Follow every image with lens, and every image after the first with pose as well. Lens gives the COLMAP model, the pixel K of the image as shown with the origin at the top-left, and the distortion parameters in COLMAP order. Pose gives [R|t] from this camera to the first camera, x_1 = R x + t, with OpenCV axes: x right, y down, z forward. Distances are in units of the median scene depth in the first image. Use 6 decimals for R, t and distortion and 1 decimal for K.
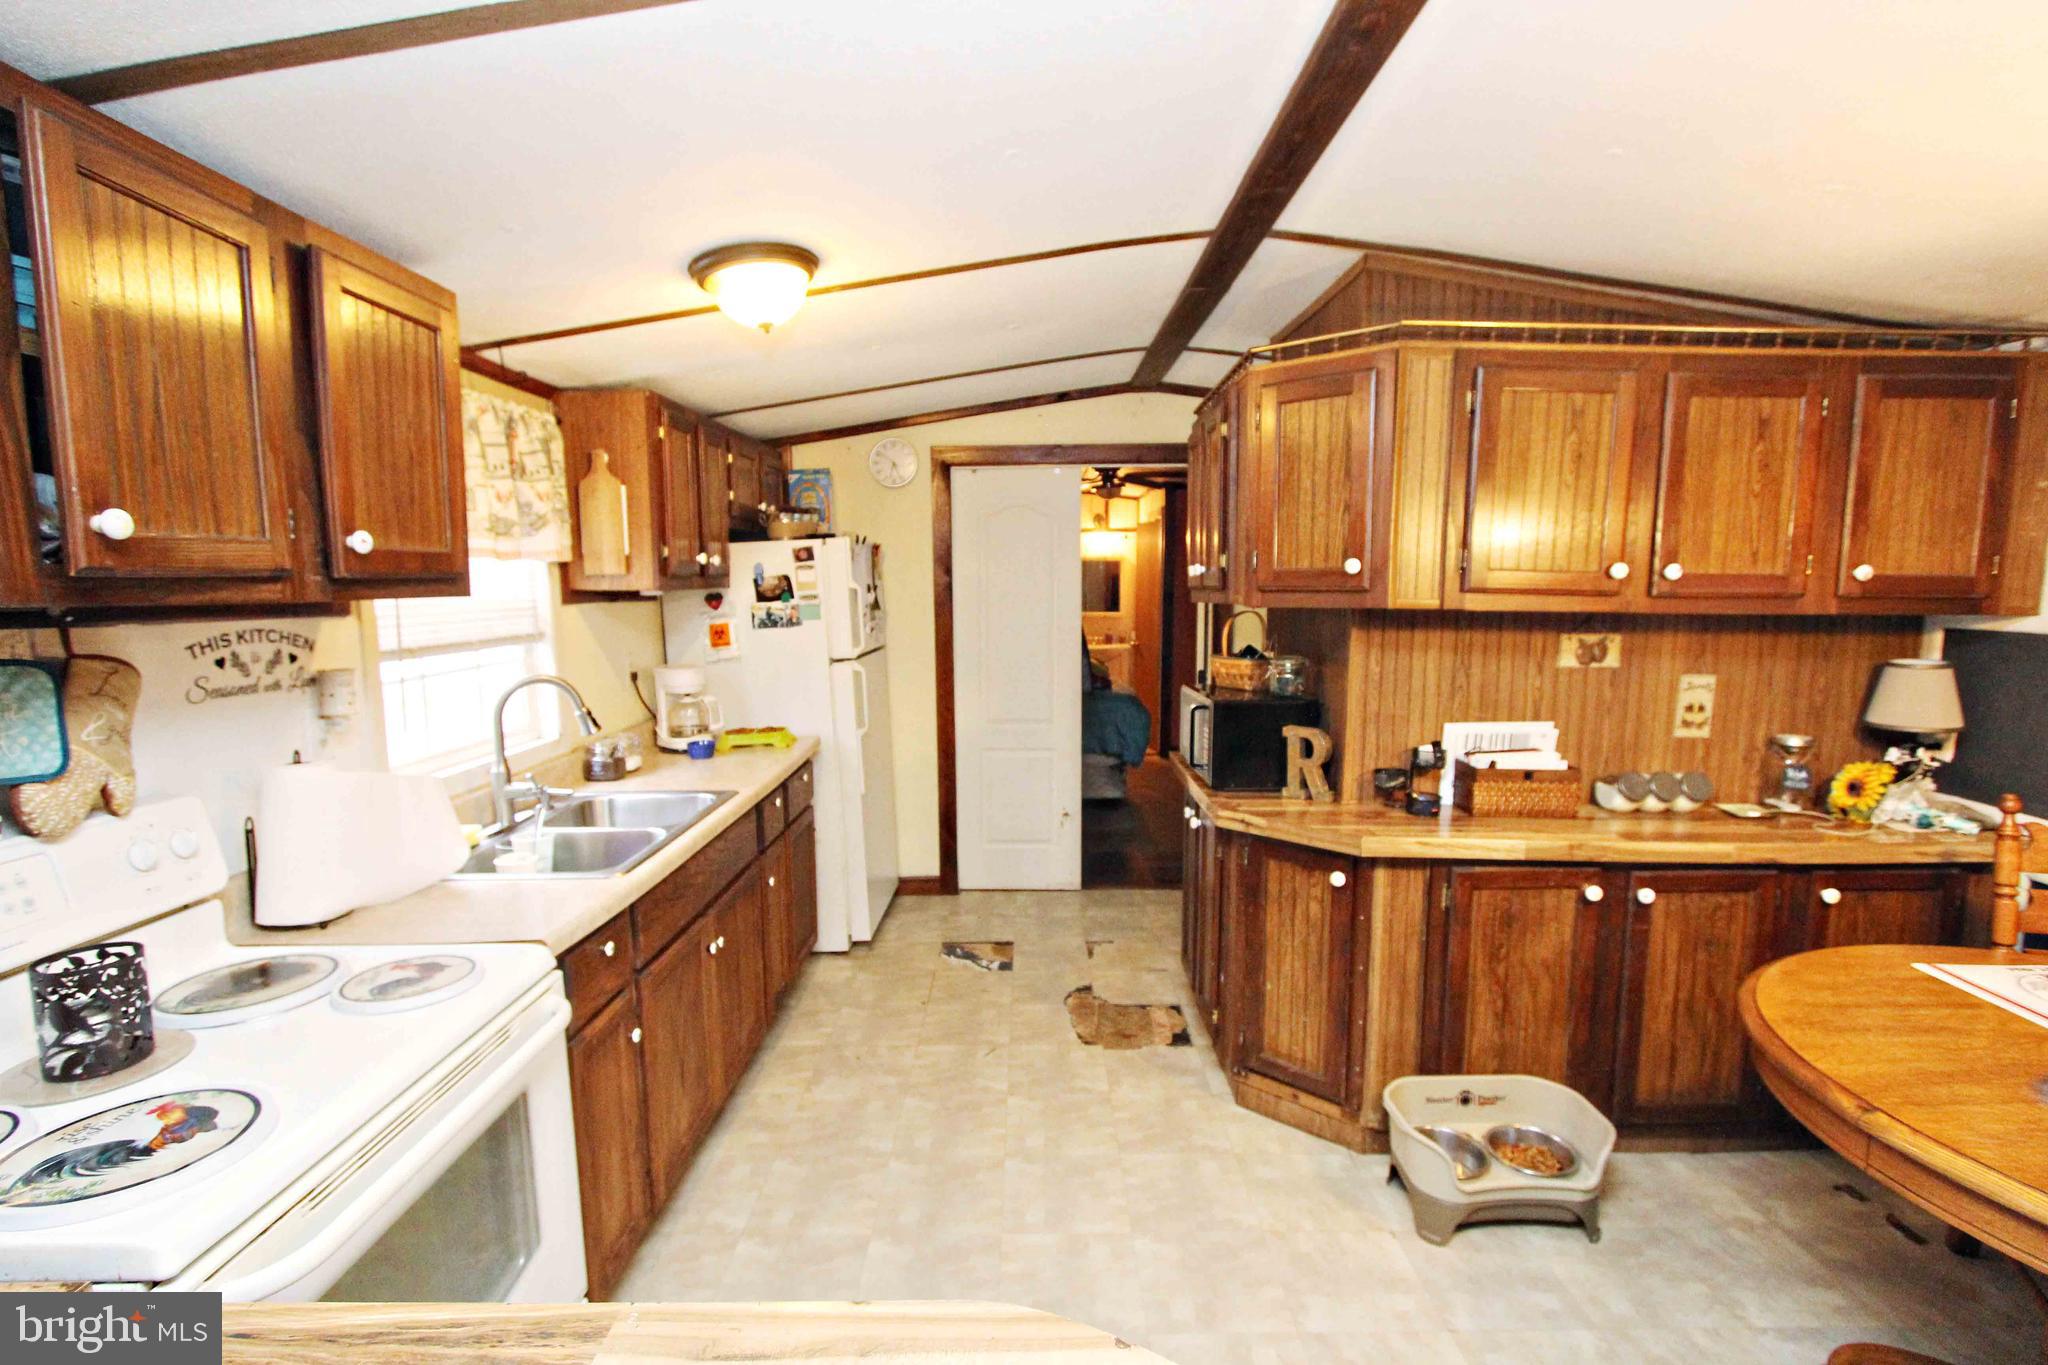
lens RADIAL K [[953.9, 0, 1023.9], [0, 953.9, 690.0], [0, 0, 1]] dist [-0.014573, 0.008190]
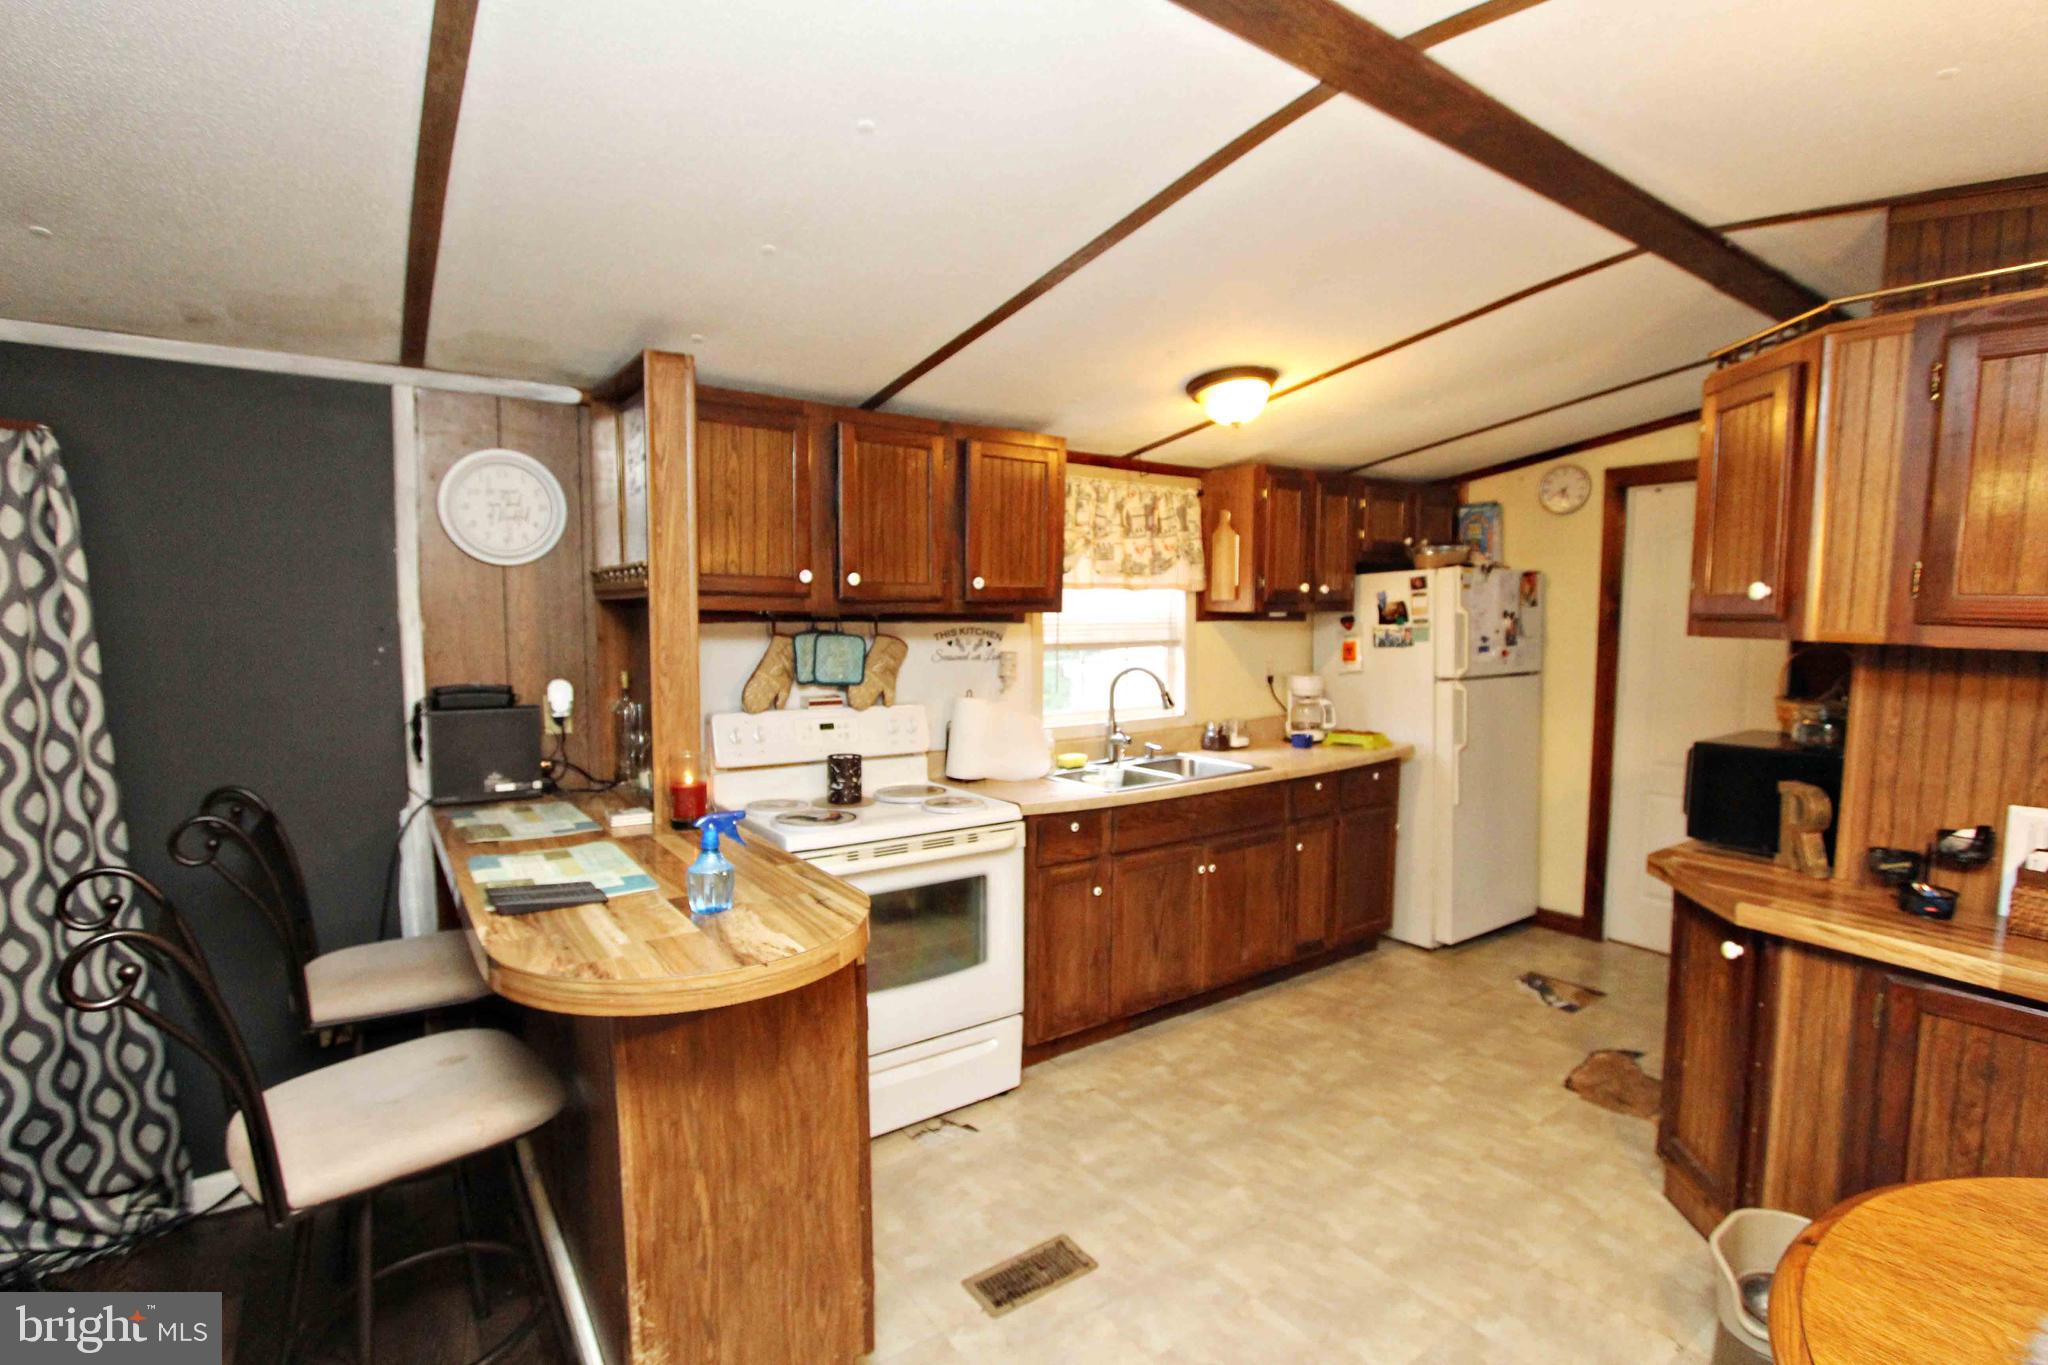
lens RADIAL K [[953.9, 0, 1023.9], [0, 953.9, 690.0], [0, 0, 1]] dist [-0.014573, 0.008190]
pose [[0.587007, 0.076392, -0.805969, 0.567974], [-0.099255, 0.994819, 0.022002, 0.006447], [0.803474, 0.067081, 0.591548, -0.040863]]
